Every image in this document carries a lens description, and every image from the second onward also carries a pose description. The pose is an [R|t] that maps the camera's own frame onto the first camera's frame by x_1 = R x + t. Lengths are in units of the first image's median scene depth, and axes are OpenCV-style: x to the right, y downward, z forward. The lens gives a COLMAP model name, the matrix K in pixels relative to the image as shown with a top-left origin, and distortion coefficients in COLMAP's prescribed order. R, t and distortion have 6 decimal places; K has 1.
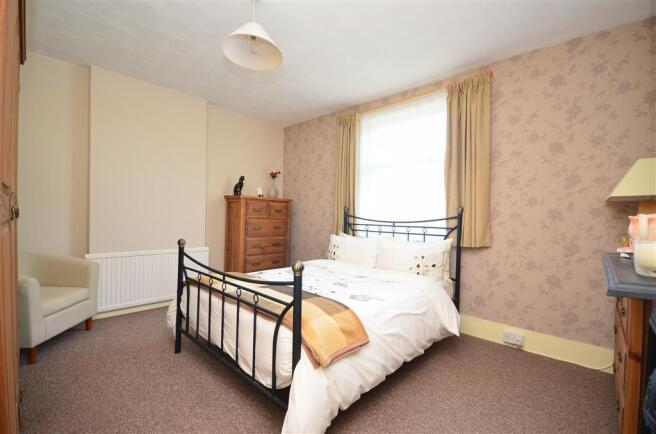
lens RADIAL K [[289.6, 0, 330.6], [0, 289.6, 218.6], [0, 0, 1]] dist [-0.021140, -0.000465]
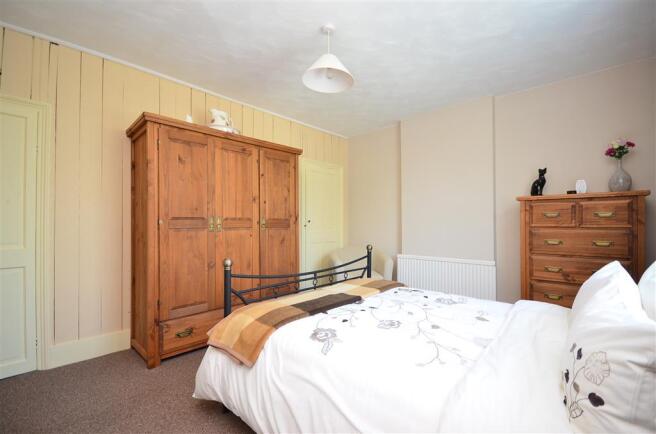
lens RADIAL K [[289.6, 0, 330.4], [0, 289.6, 220.1], [0, 0, 1]] dist [-0.021140, -0.000465]
pose [[-0.004519, -0.031907, -0.999481, 0.398688], [-0.001350, 0.999490, -0.031901, 0.003260], [0.999989, 0.001205, -0.004560, 0.484670]]
